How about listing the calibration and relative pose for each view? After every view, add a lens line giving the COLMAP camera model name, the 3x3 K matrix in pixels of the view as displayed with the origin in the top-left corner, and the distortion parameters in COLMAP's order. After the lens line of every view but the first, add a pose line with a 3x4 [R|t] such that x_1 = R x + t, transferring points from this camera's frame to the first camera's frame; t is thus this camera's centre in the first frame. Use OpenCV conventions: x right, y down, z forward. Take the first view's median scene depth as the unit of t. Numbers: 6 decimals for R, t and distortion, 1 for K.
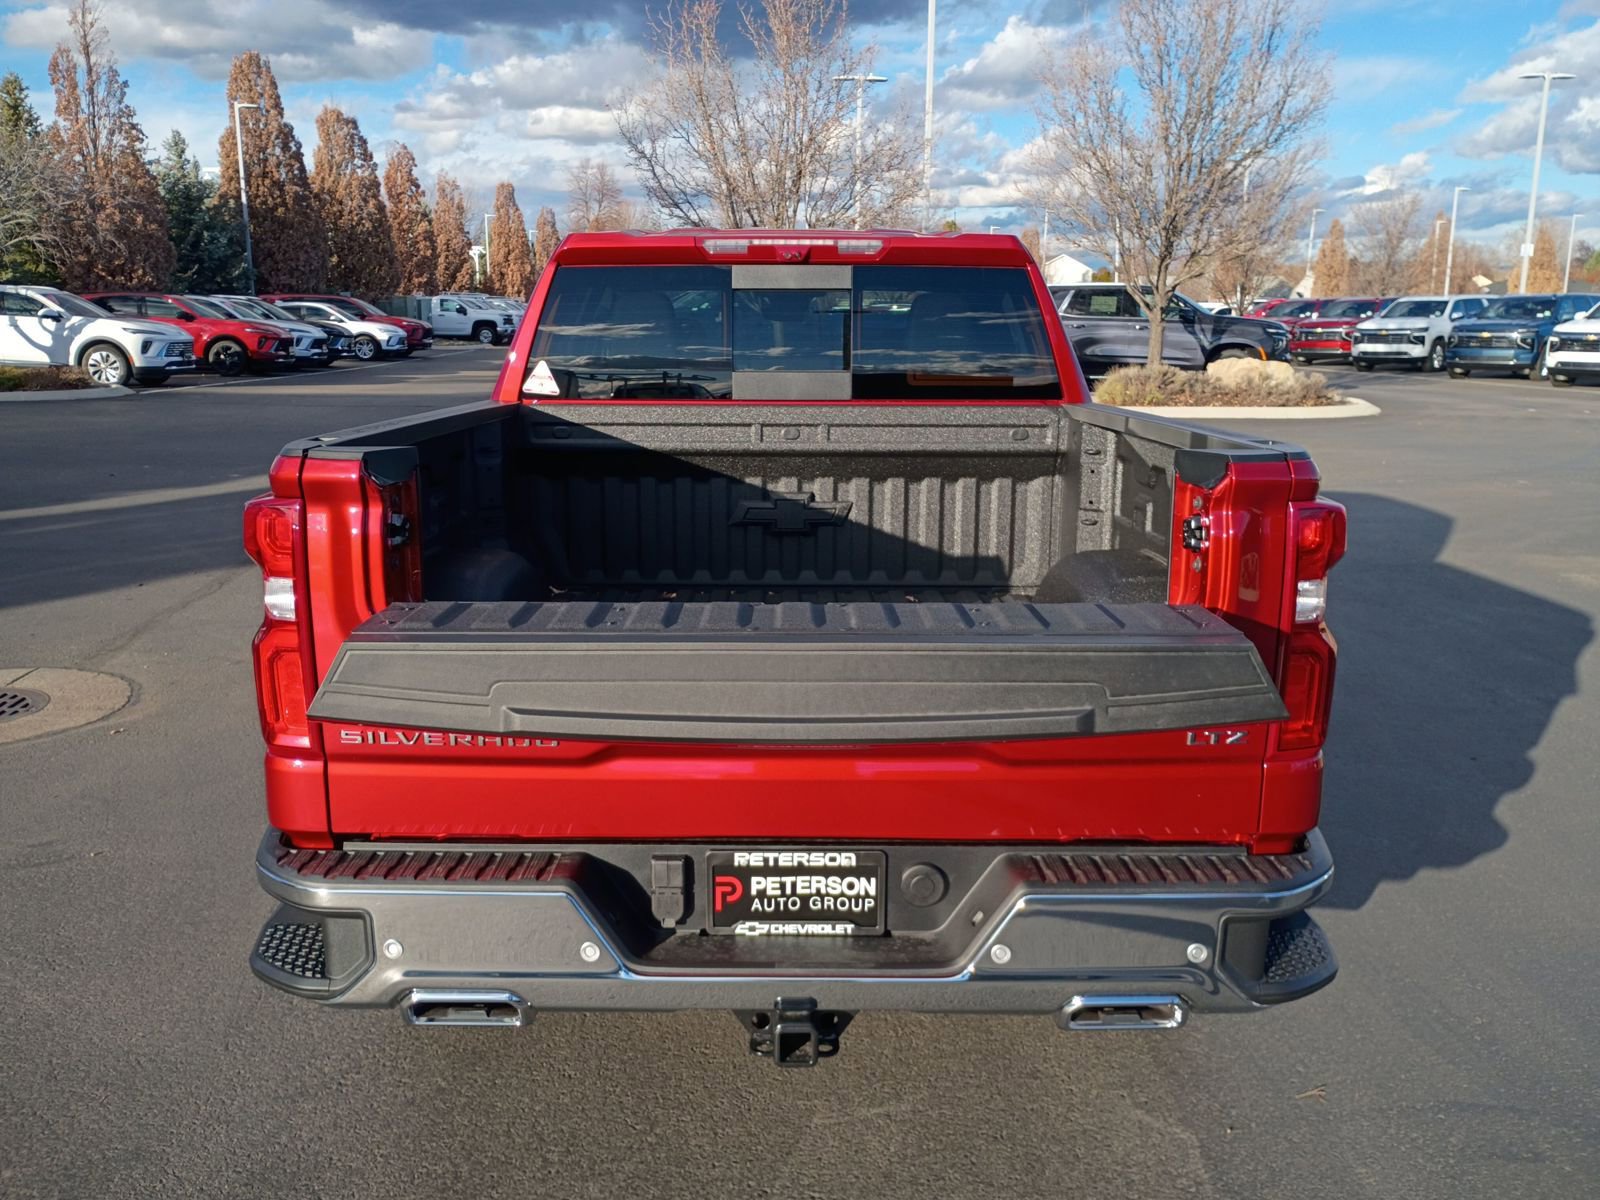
lens RADIAL K [[1315.4, 0, 799.4], [0, 1315.4, 606.4], [0, 0, 1]] dist [0.051699, -0.061268]
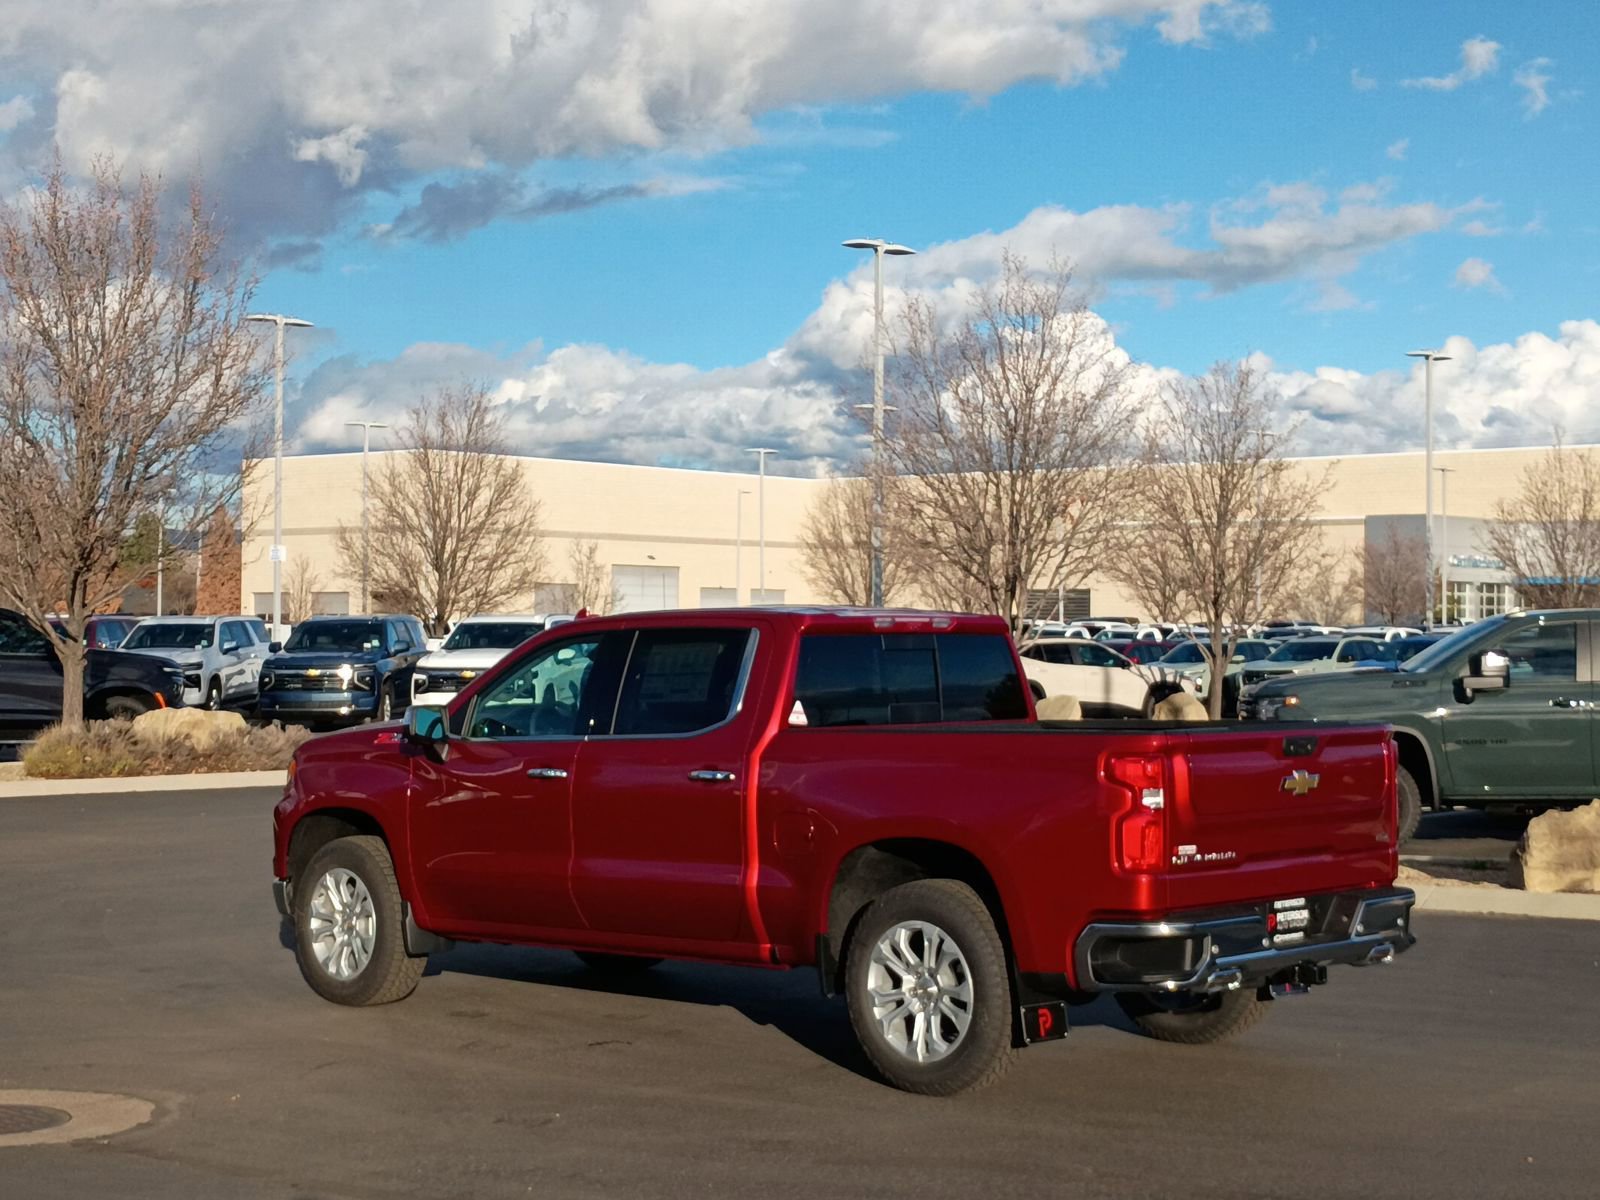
lens RADIAL K [[2489.8, 0, 790.5], [0, 2489.8, 597.0], [0, 0, 1]] dist [0.023151, 0.000000]
pose [[0.699666, 0.007031, 0.714436, -0.406903], [0.157997, 0.973672, -0.164314, 0.027321], [-0.696782, 0.227843, 0.680134, -0.160245]]
